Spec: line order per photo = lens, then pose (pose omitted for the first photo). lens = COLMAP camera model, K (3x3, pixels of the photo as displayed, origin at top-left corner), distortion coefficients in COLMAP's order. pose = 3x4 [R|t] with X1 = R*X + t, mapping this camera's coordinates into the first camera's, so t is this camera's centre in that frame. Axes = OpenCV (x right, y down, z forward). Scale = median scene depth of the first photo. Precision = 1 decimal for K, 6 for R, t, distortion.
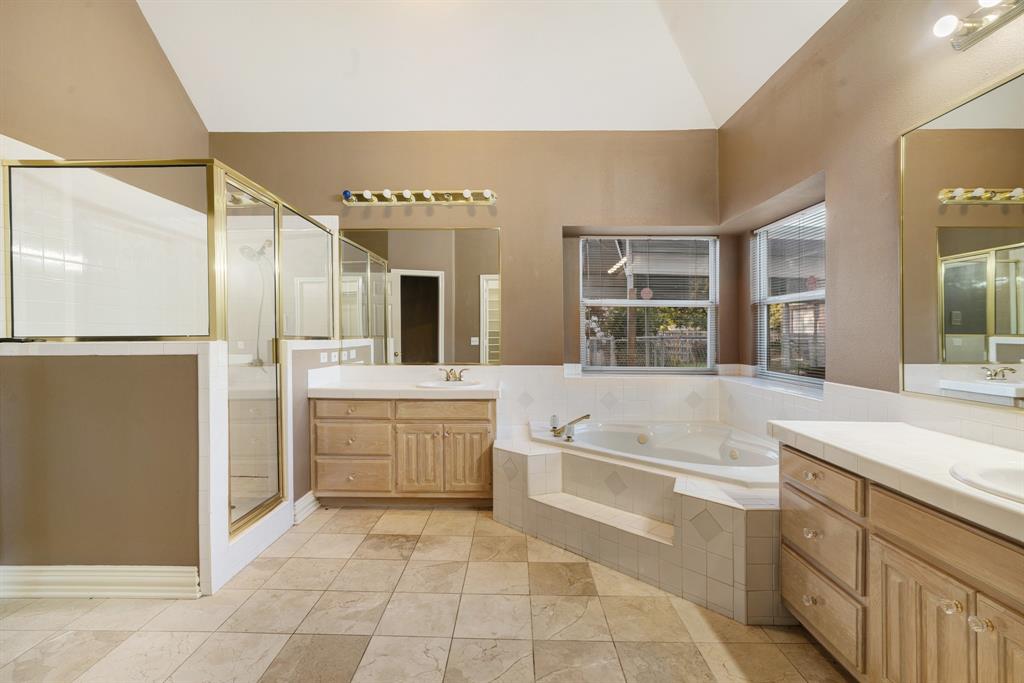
lens RADIAL K [[472.5, 0, 507.5], [0, 472.5, 331.7], [0, 0, 1]] dist [-0.000262, 0.000040]
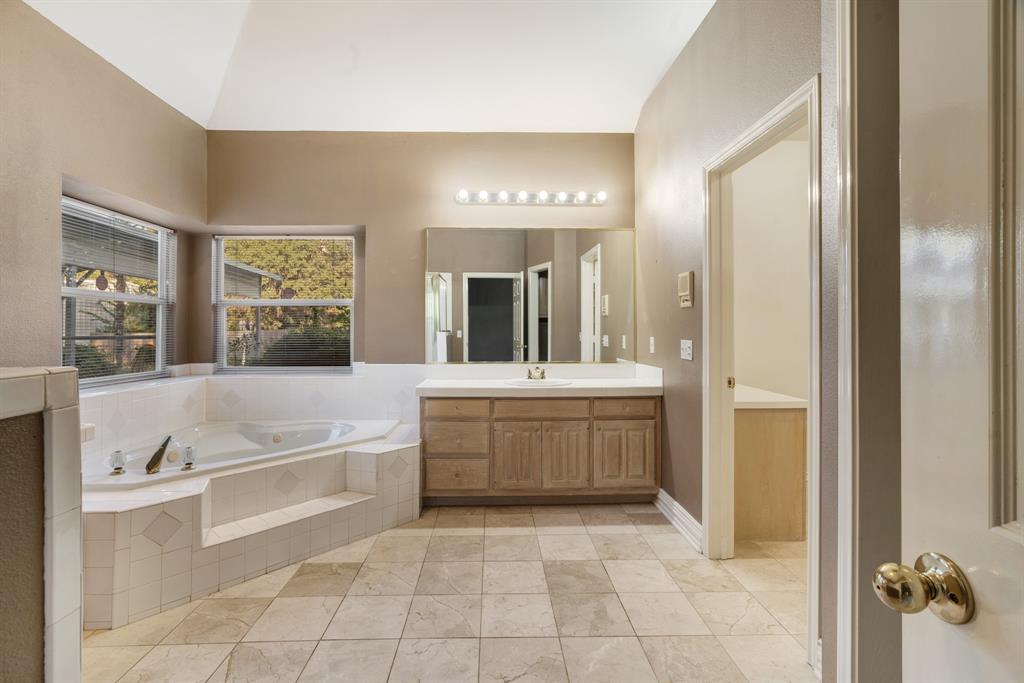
lens RADIAL K [[472.5, 0, 507.5], [0, 472.5, 331.7], [0, 0, 1]] dist [-0.000262, 0.000040]
pose [[-0.043492, -0.004484, 0.999044, -0.847394], [0.002061, 0.999987, 0.004578, -0.001806], [-0.999052, 0.002259, -0.043483, 0.619482]]
